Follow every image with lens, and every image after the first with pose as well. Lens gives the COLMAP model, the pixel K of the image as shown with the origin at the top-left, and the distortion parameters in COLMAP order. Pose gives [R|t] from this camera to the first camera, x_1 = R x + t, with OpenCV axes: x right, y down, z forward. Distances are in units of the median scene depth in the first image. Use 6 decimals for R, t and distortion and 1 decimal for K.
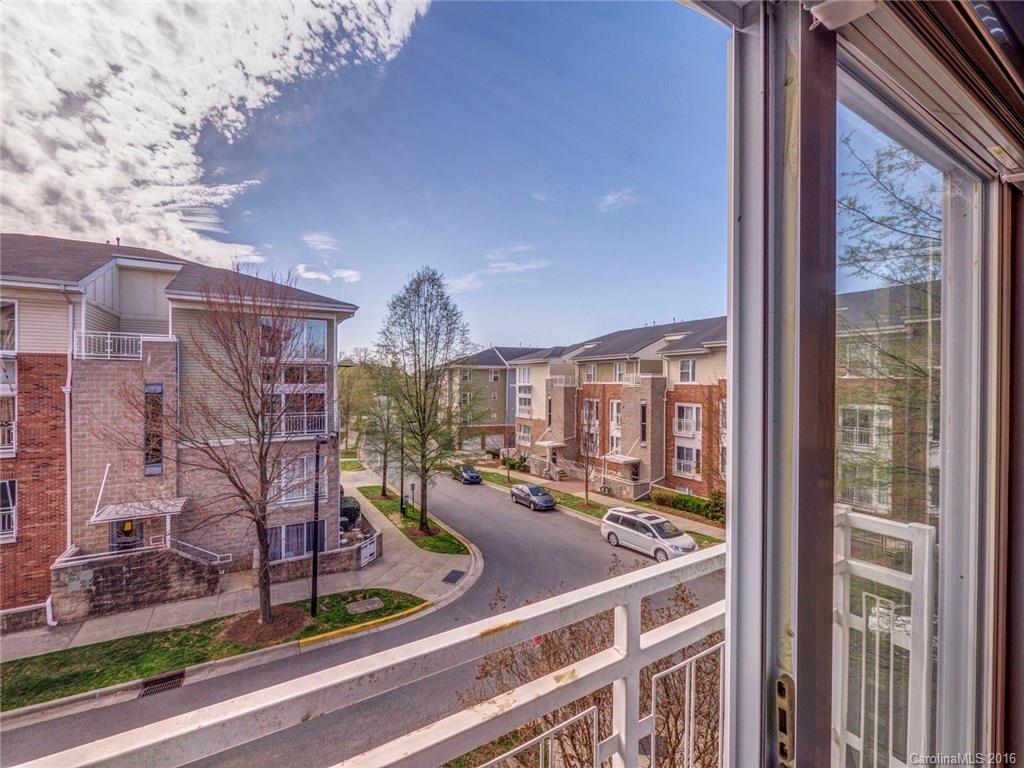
lens RADIAL K [[436.4, 0, 513.2], [0, 436.4, 384.6], [0, 0, 1]] dist [-0.001925, 0.000428]
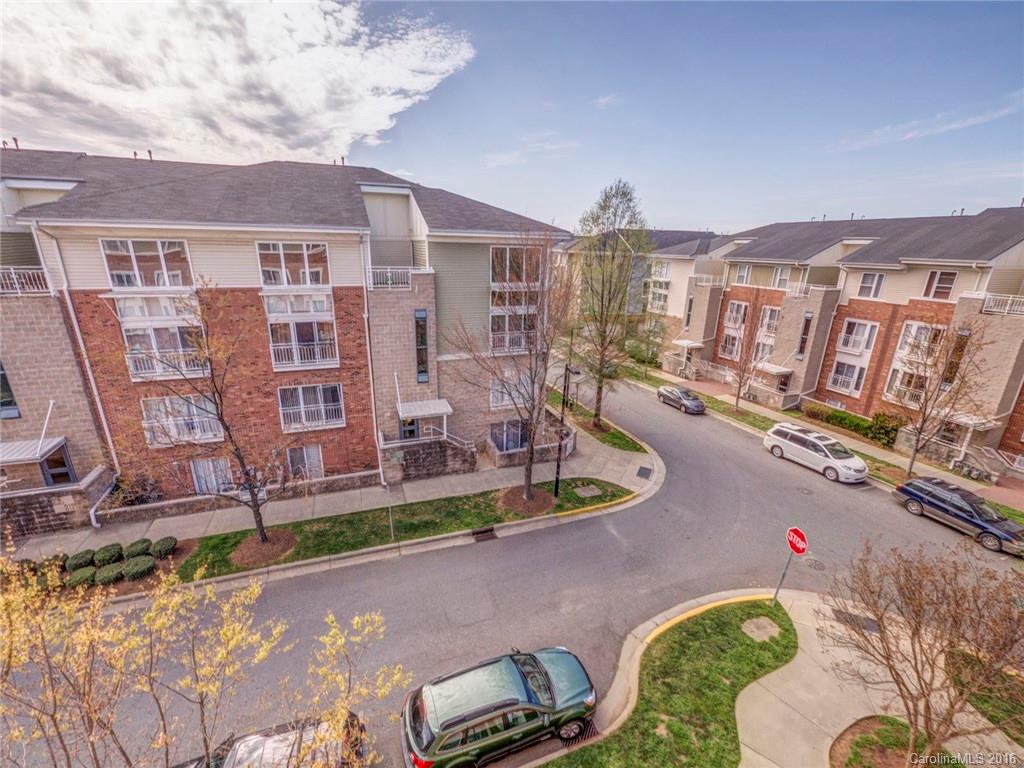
lens RADIAL K [[436.4, 0, 513.2], [0, 436.4, 384.6], [0, 0, 1]] dist [-0.001925, 0.000428]
pose [[0.984576, 0.071098, -0.159861, -0.267778], [-0.020534, 0.954351, 0.297982, -0.126313], [0.173750, -0.290104, 0.941090, -0.117492]]
